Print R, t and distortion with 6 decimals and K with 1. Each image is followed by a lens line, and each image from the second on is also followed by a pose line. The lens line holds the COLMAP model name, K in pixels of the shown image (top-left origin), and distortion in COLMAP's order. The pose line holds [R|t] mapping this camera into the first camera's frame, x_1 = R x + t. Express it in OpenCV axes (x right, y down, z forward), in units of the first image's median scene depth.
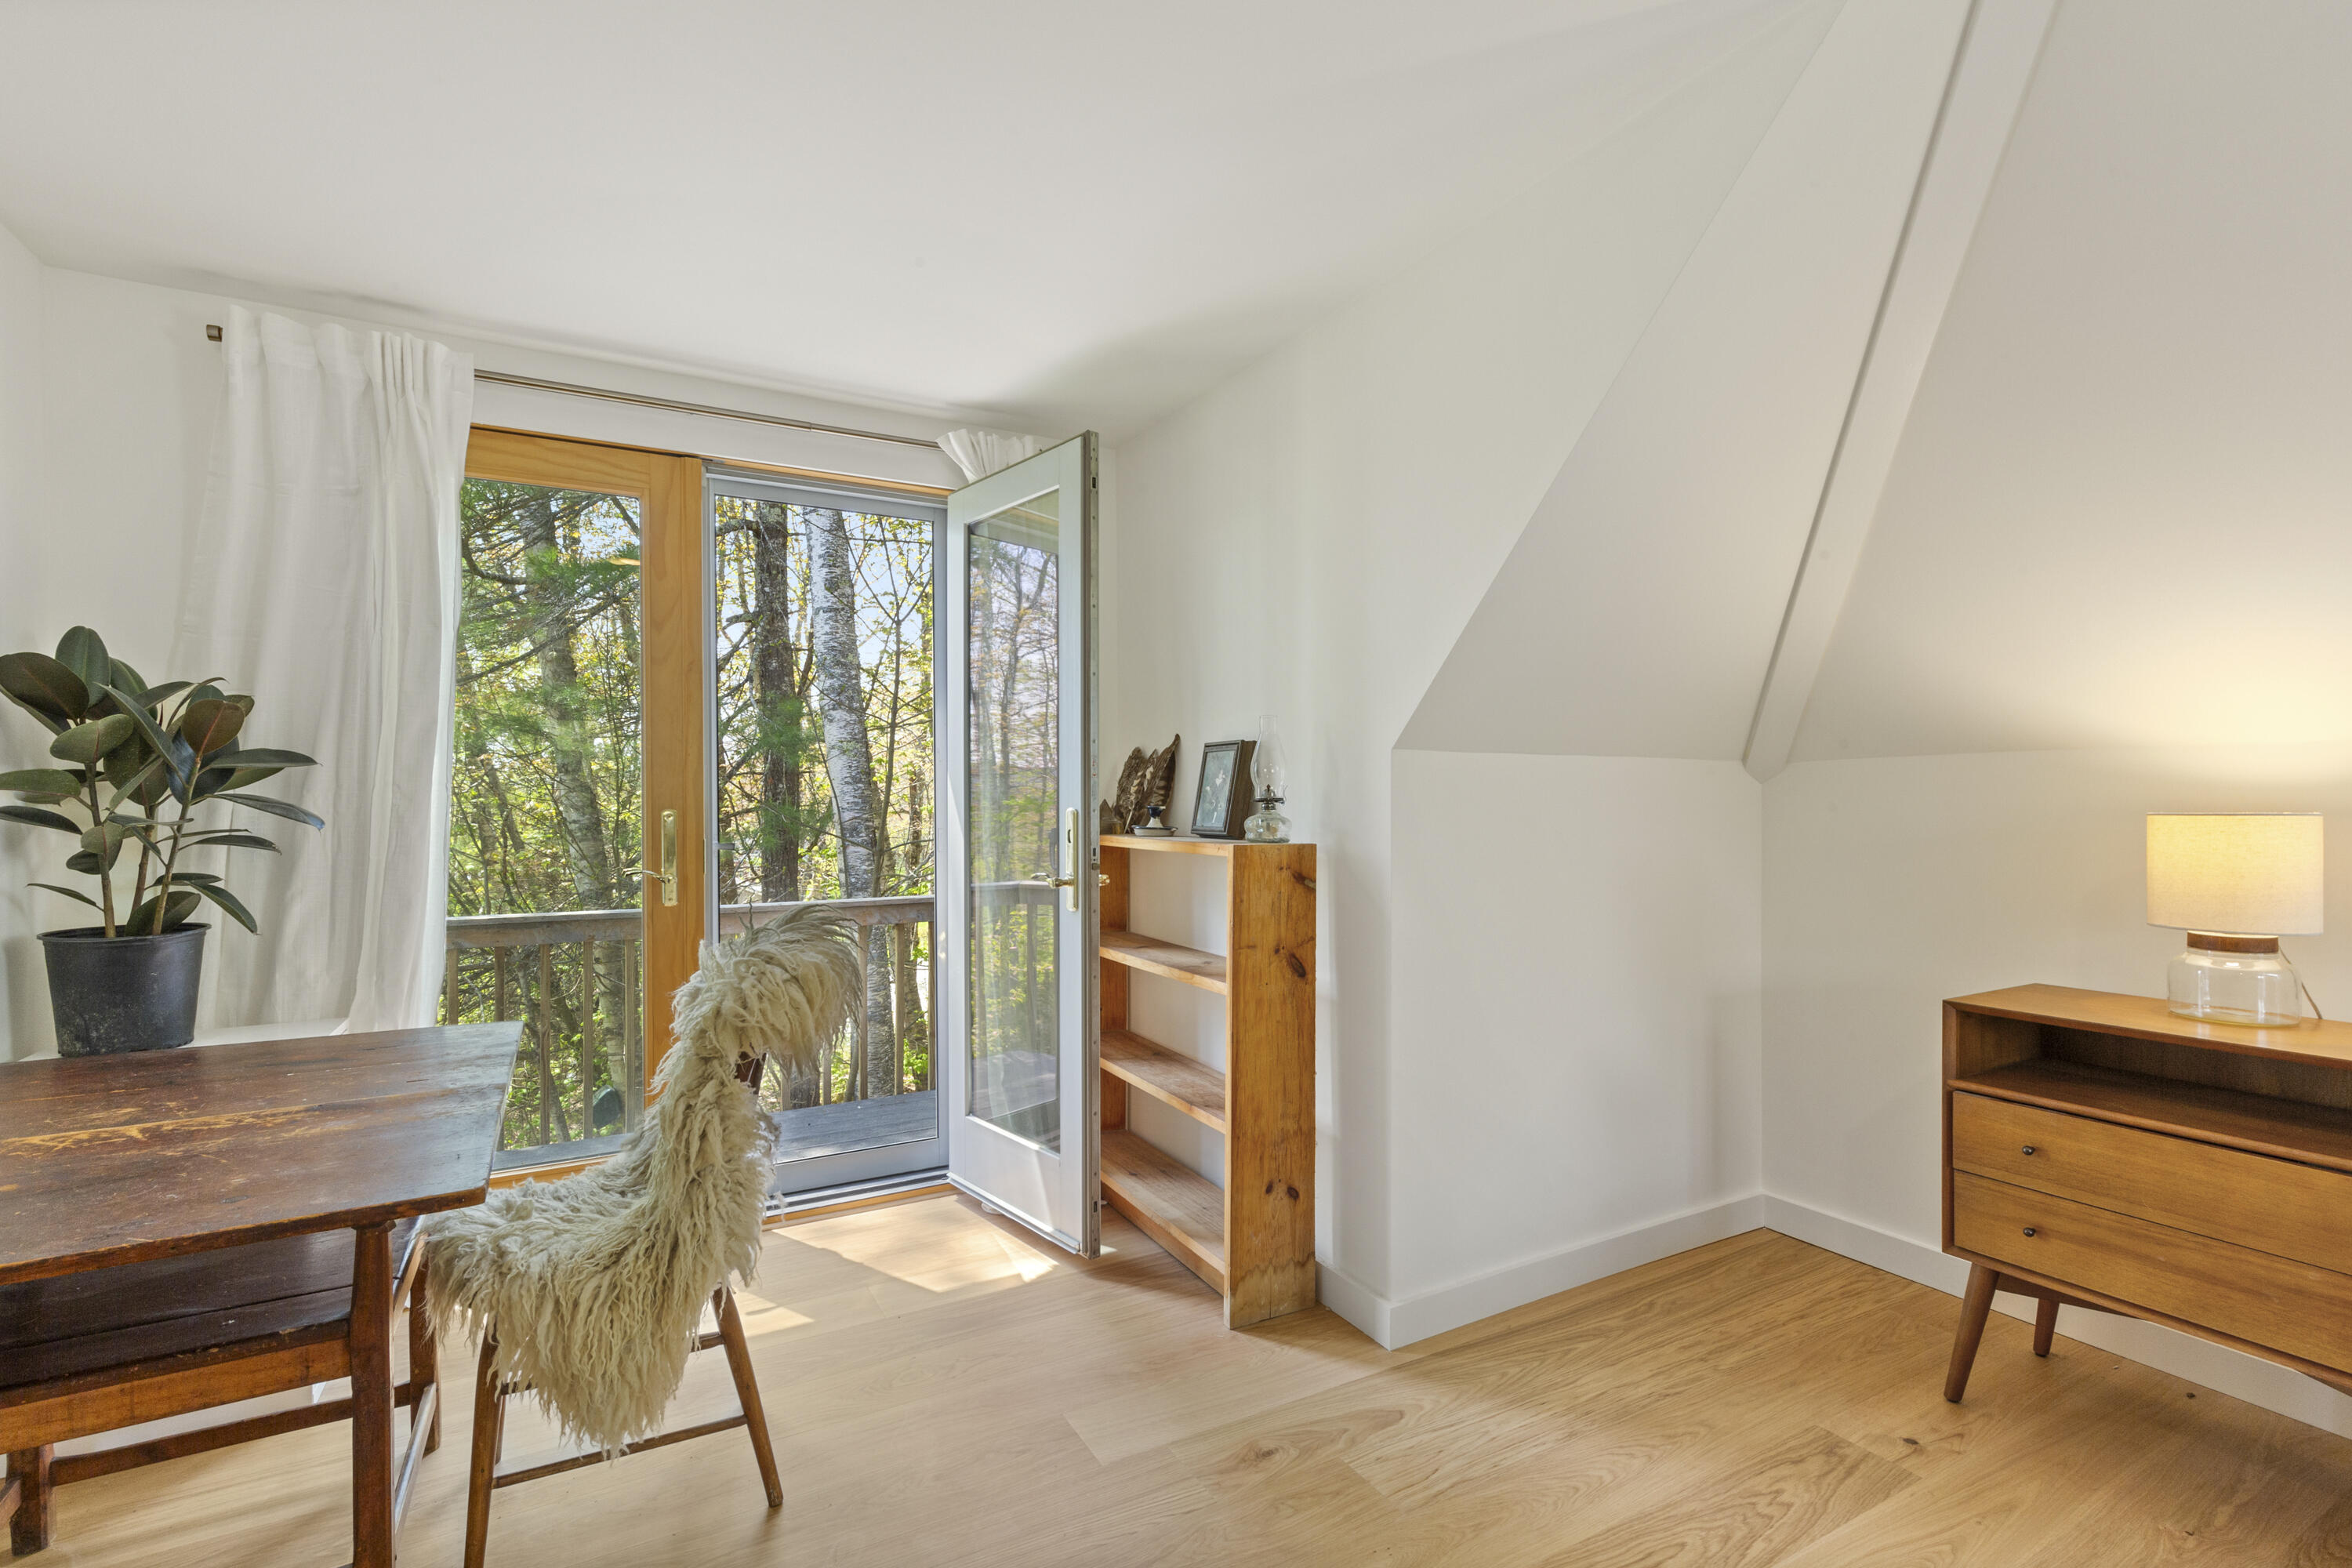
lens RADIAL K [[1084.9, 0, 1185.1], [0, 1084.9, 791.8], [0, 0, 1]] dist [0.002428, 0.000276]
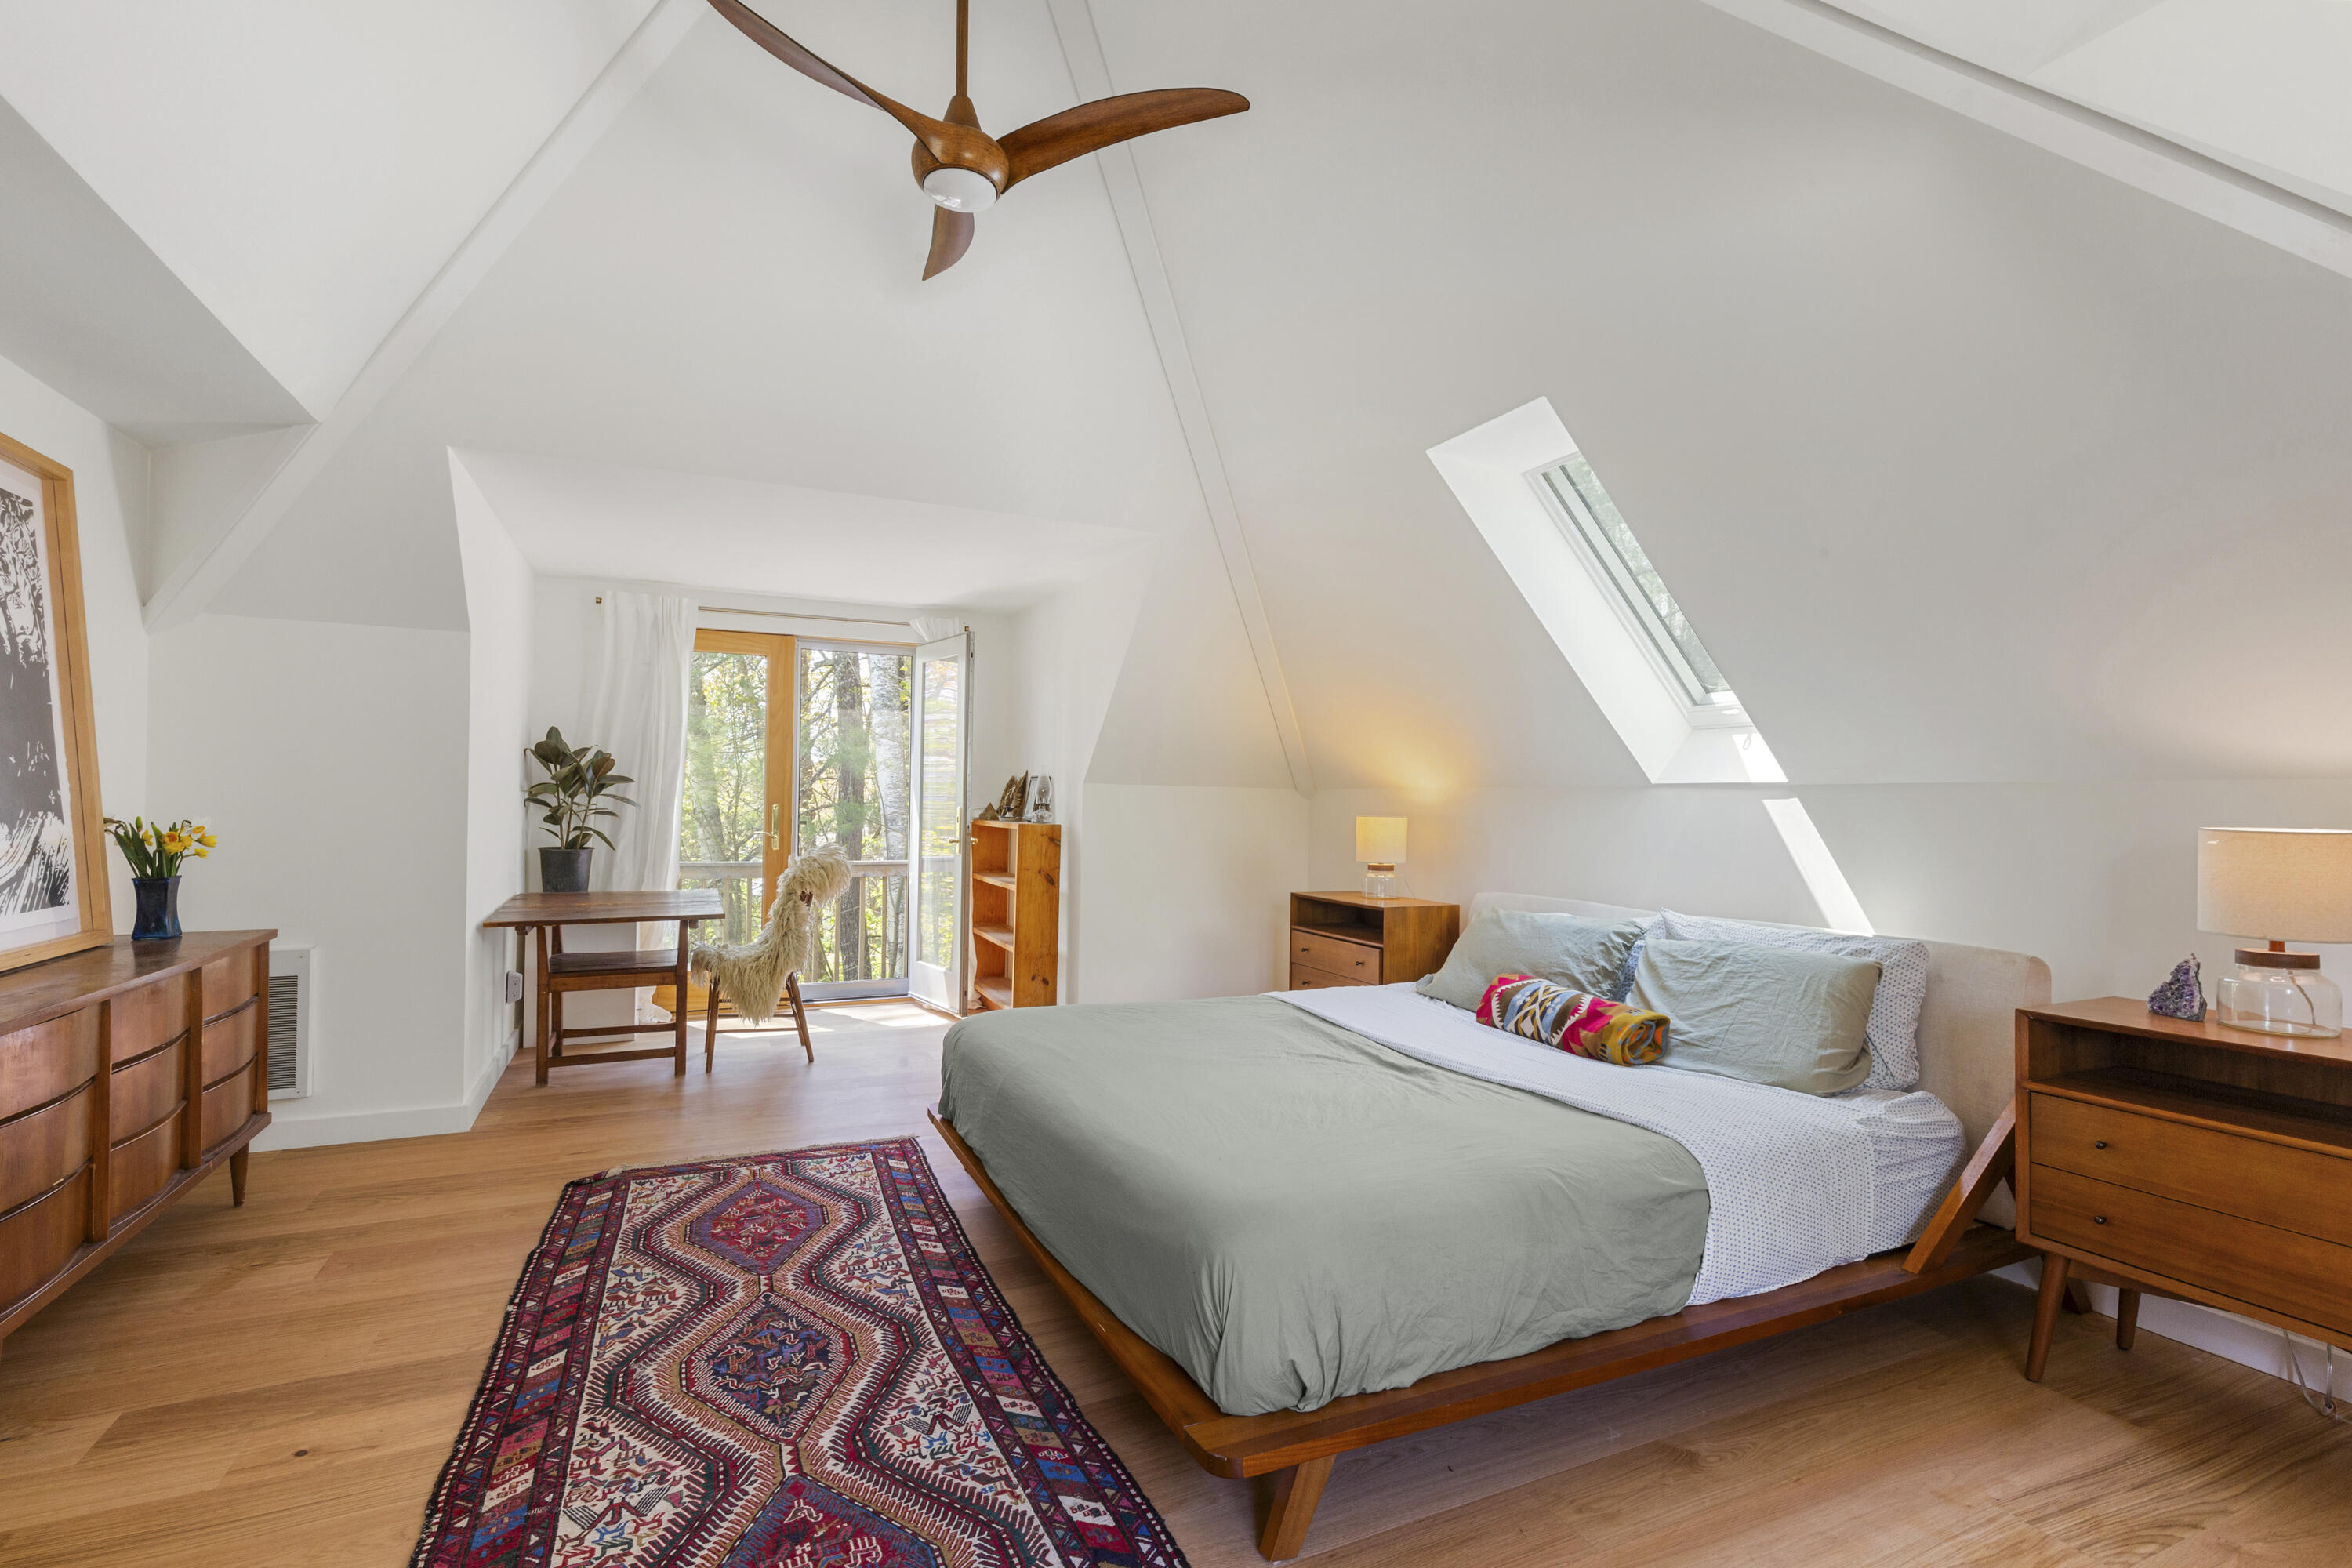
lens RADIAL K [[1084.9, 0, 1166.0], [0, 1084.9, 784.9], [0, 0, 1]] dist [0.002428, 0.000276]
pose [[0.995756, 0.016645, -0.090510, 0.549535], [-0.017624, 0.999794, -0.010025, -0.013801], [0.090325, 0.011578, 0.995845, -1.209887]]
